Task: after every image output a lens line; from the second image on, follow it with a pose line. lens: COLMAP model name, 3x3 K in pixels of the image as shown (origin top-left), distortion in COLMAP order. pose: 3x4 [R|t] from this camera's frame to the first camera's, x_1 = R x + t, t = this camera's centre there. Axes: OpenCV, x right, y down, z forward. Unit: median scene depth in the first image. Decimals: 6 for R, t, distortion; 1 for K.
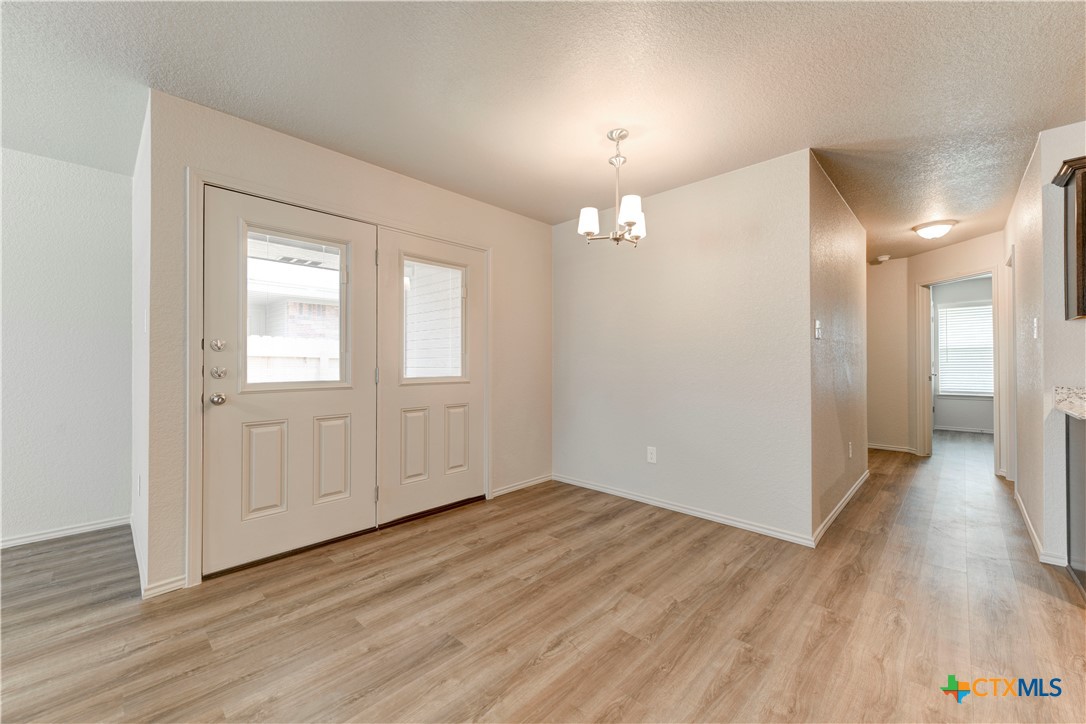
lens RADIAL K [[426.0, 0, 547.2], [0, 426.0, 359.9], [0, 0, 1]] dist [0.006703, -0.001112]
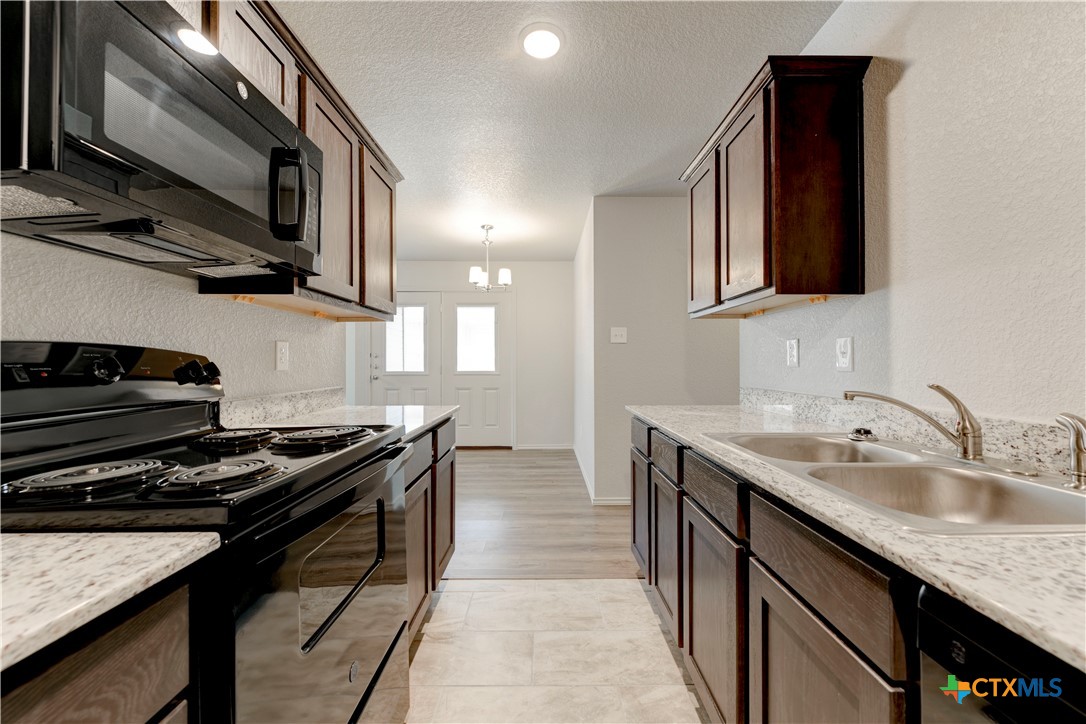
lens RADIAL K [[426.0, 0, 545.3], [0, 426.0, 353.3], [0, 0, 1]] dist [0.006703, -0.001112]
pose [[0.705140, -0.003776, -0.709059, 1.441933], [0.003397, 0.999992, -0.001947, -0.034315], [0.709060, -0.001036, 0.705147, -0.041743]]
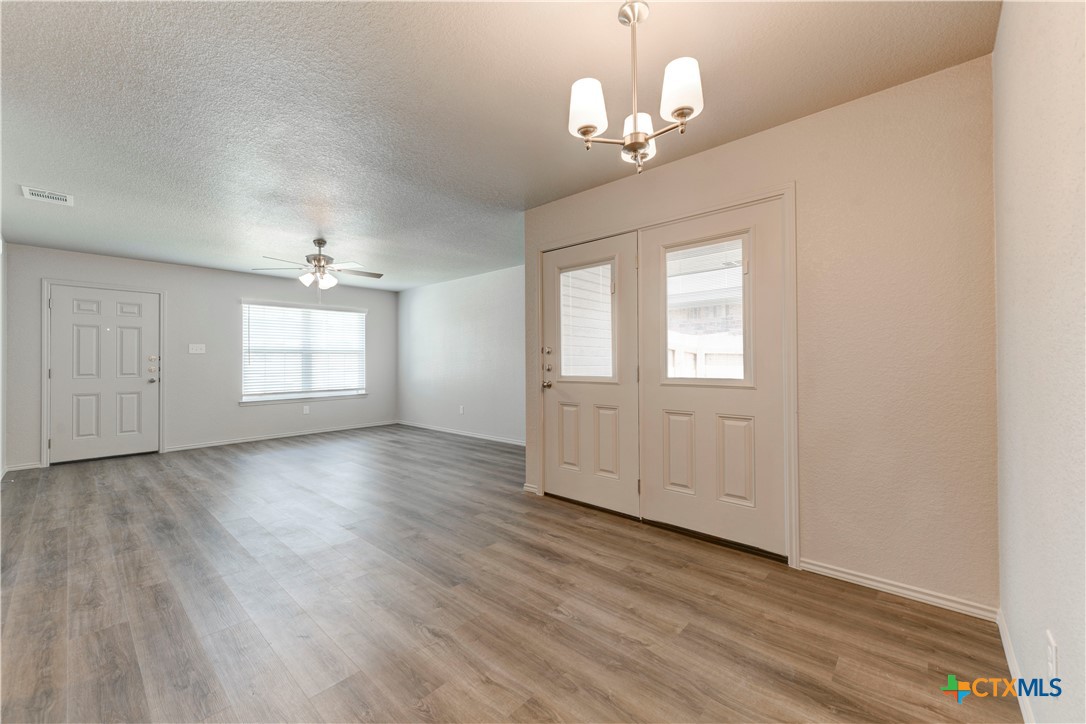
lens RADIAL K [[426.0, 0, 545.8], [0, 426.0, 355.8], [0, 0, 1]] dist [0.006703, -0.001112]
pose [[0.028936, -0.013001, -0.999497, 0.702358], [0.010747, 0.999862, -0.012695, 0.003248], [0.999523, -0.010374, 0.029072, 0.811298]]
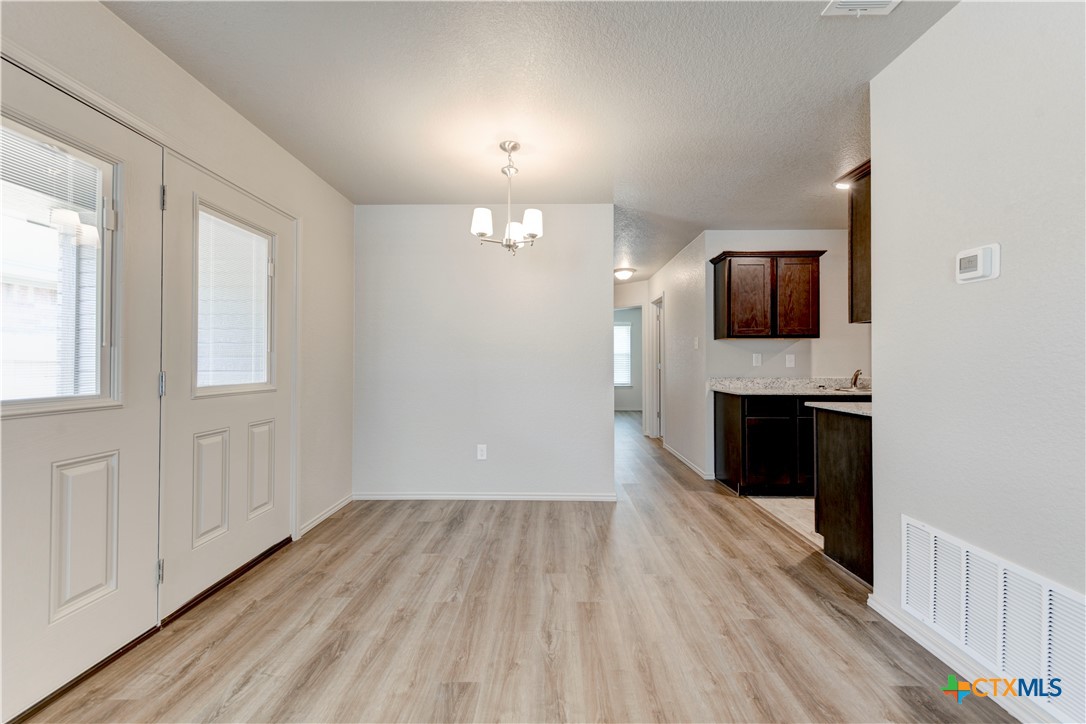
lens RADIAL K [[426.0, 0, 548.8], [0, 426.0, 361.2], [0, 0, 1]] dist [0.006703, -0.001112]
pose [[0.732674, 0.004130, 0.680567, -0.447749], [-0.005427, 0.999985, -0.000226, -0.001593], [-0.680558, -0.003528, 0.732686, 0.158523]]
